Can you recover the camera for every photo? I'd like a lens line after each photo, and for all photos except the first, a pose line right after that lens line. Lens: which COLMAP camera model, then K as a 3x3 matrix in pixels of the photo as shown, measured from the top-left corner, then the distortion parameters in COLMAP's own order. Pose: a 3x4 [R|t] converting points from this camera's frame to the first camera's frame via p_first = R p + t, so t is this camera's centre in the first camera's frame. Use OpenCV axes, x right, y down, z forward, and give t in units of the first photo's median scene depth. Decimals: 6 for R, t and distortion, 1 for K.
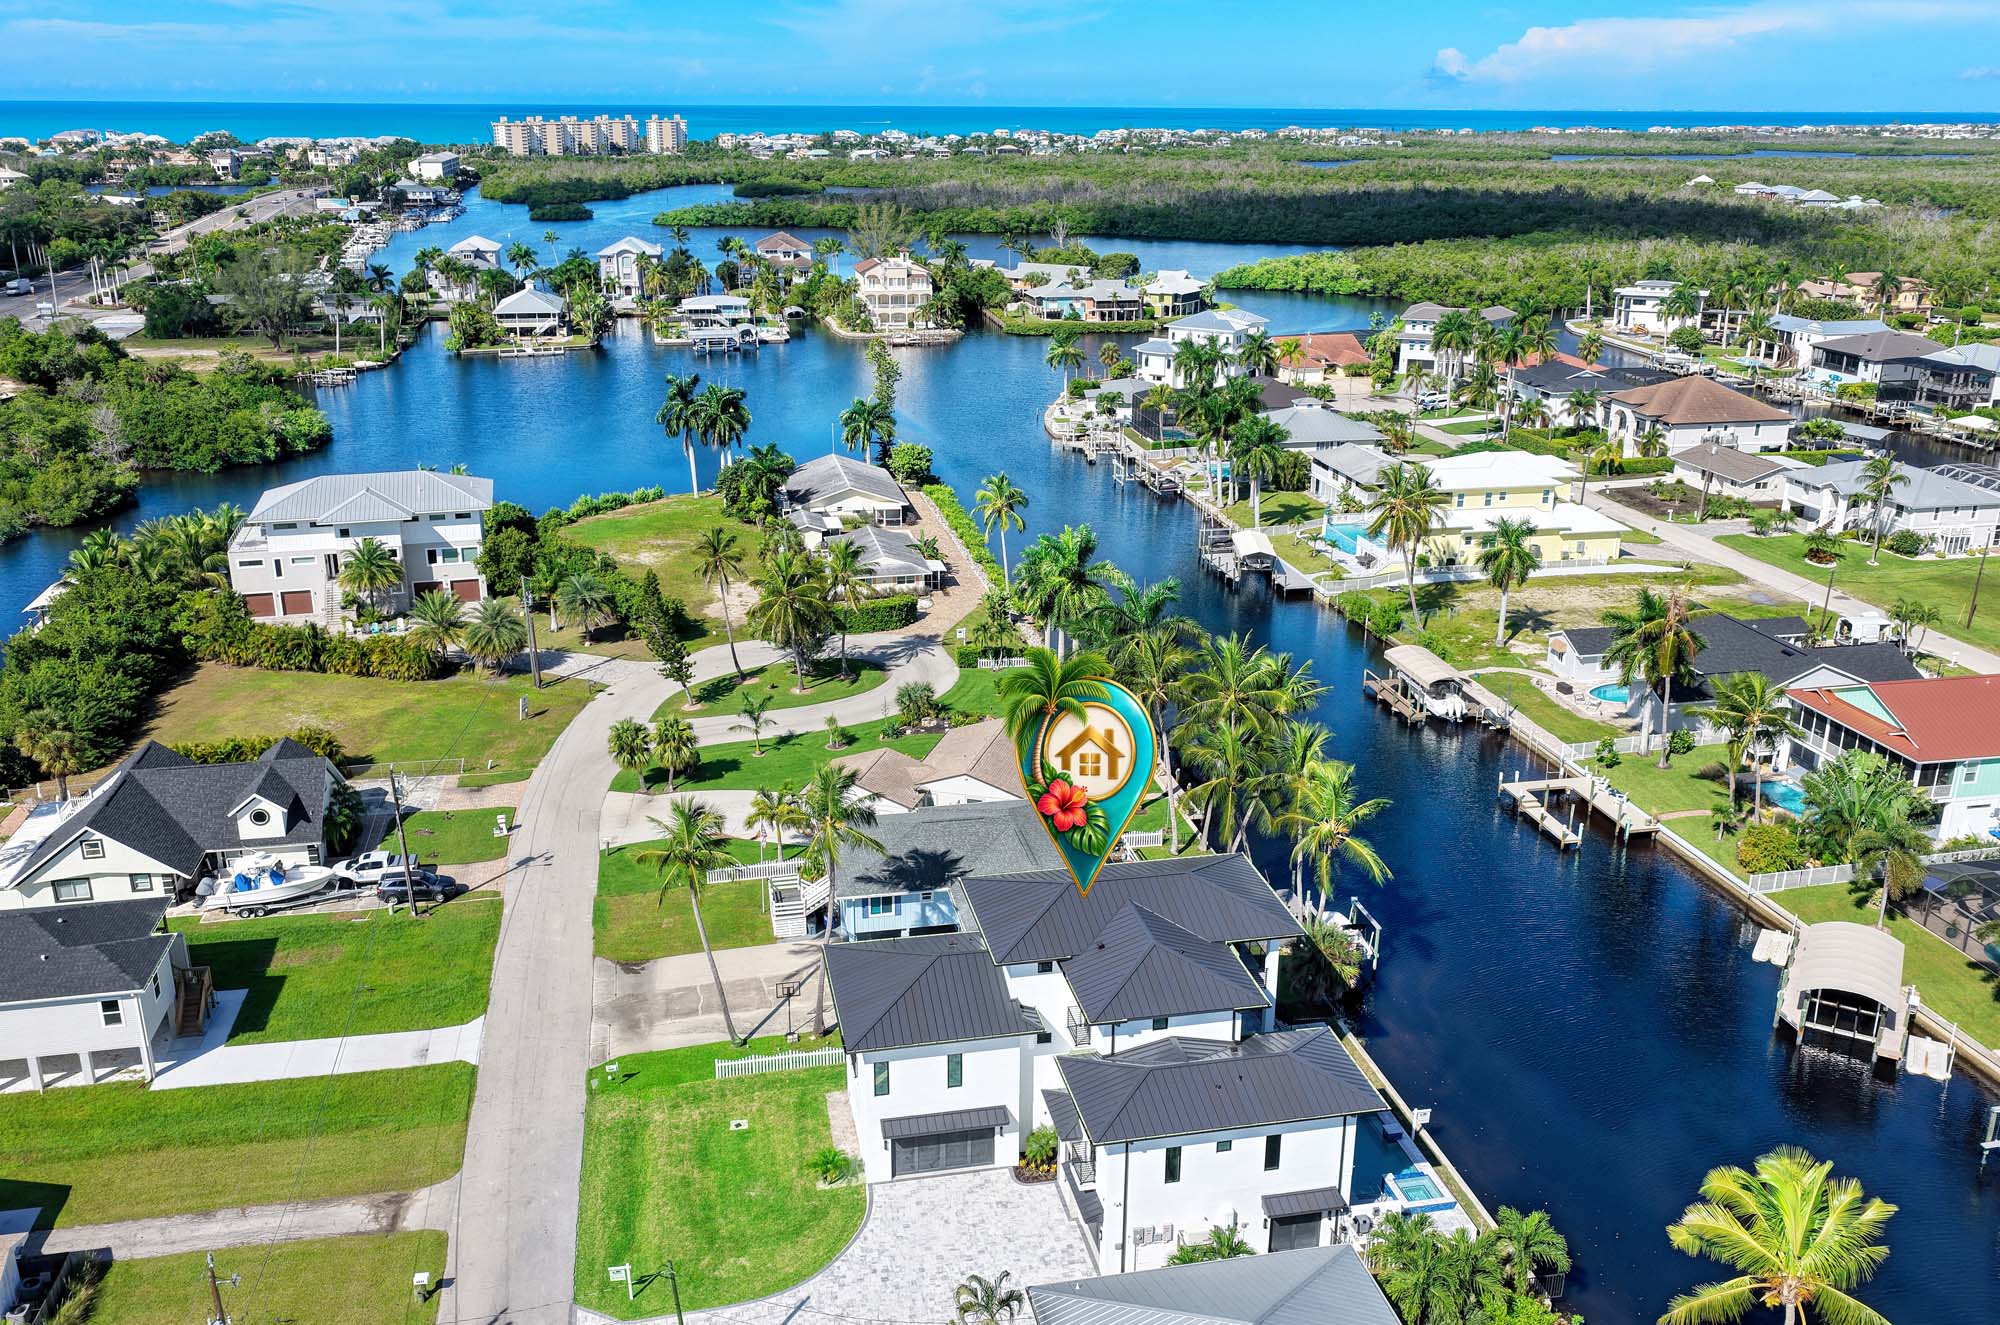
lens RADIAL K [[1675.6, 0, 1000.0], [0, 1675.6, 662.5], [0, 0, 1]] dist [-0.005327, 0.005427]
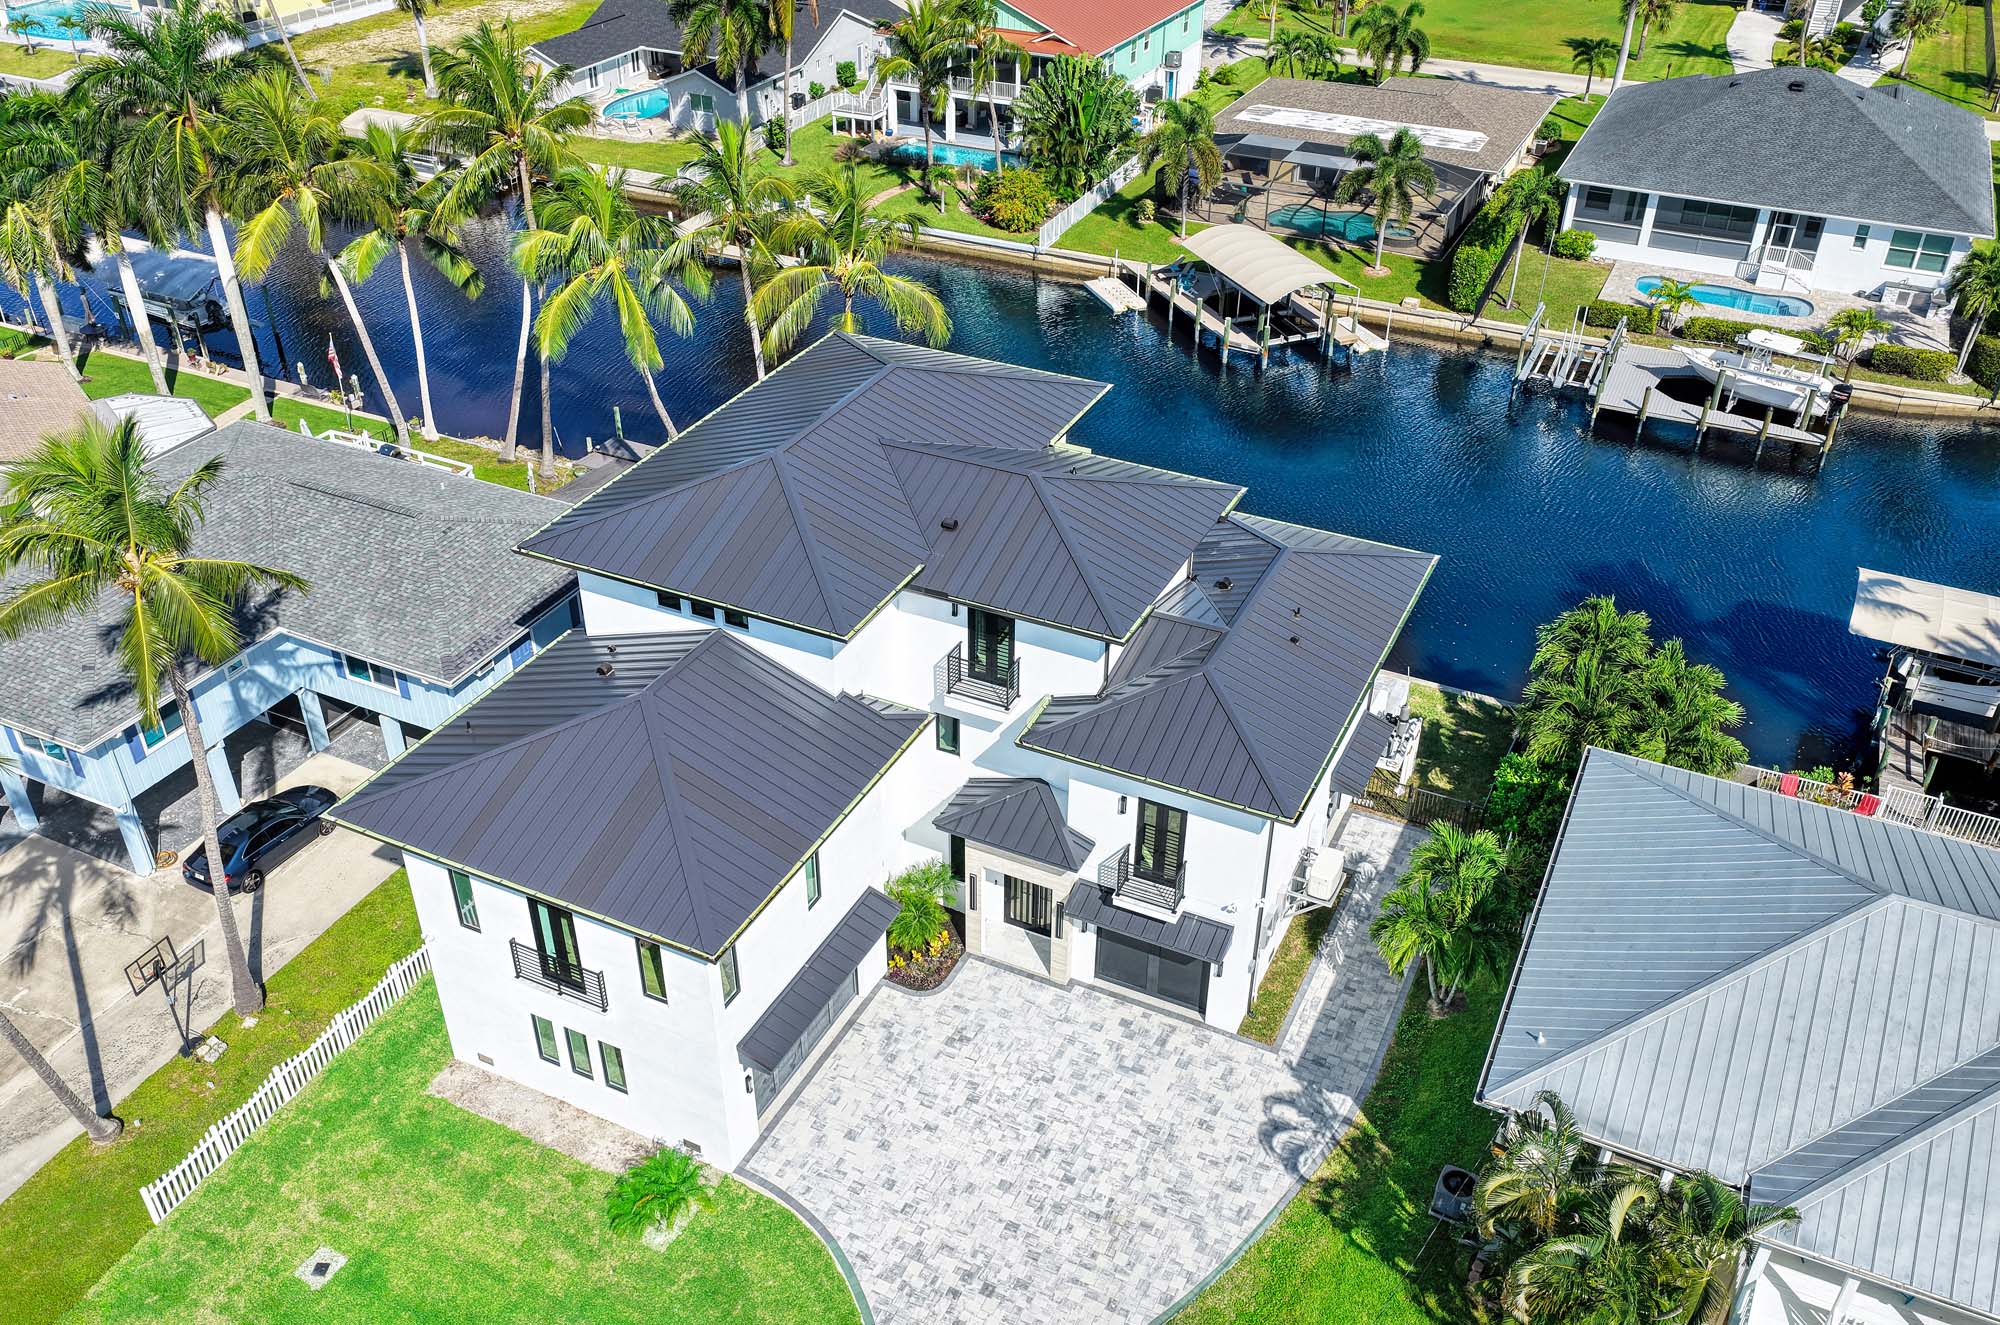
lens RADIAL K [[1675.6, 0, 1000.0], [0, 1675.6, 662.5], [0, 0, 1]] dist [-0.005327, 0.005427]
pose [[0.604219, -0.433437, 0.668620, -0.271546], [0.252526, 0.900019, 0.355241, 0.025610], [-0.755745, -0.045800, 0.653262, 0.591432]]
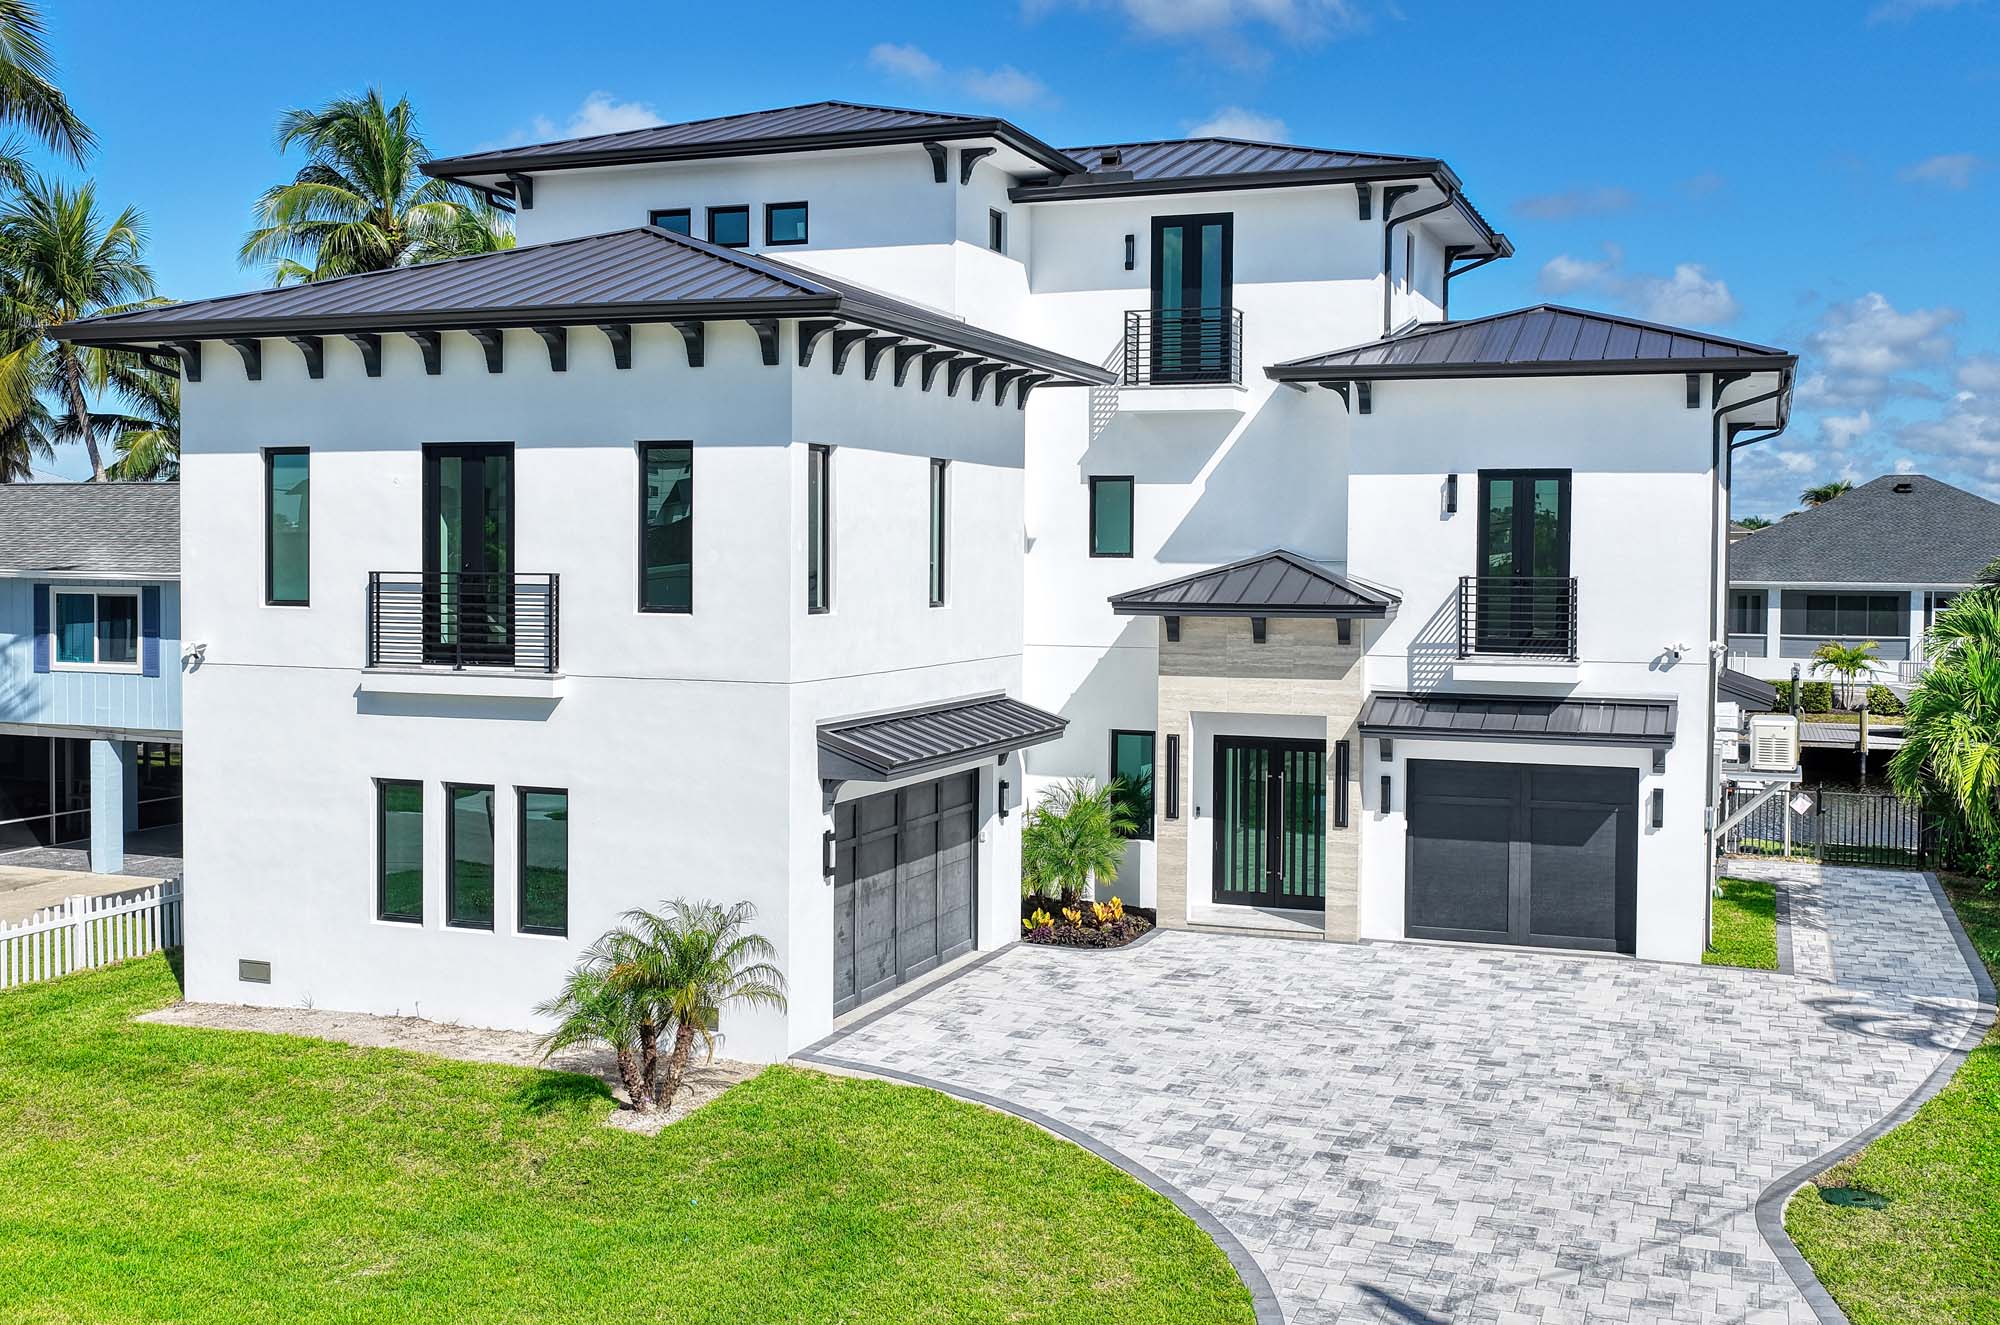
lens RADIAL K [[2057.6, 0, 967.4], [0, 2057.6, 564.4], [0, 0, 1]] dist [-0.022008, 0.009000]
pose [[0.541728, -0.004175, 0.840544, -0.277250], [0.267998, 0.948656, -0.168012, 0.281024], [-0.796686, 0.316281, 0.515032, 0.763214]]
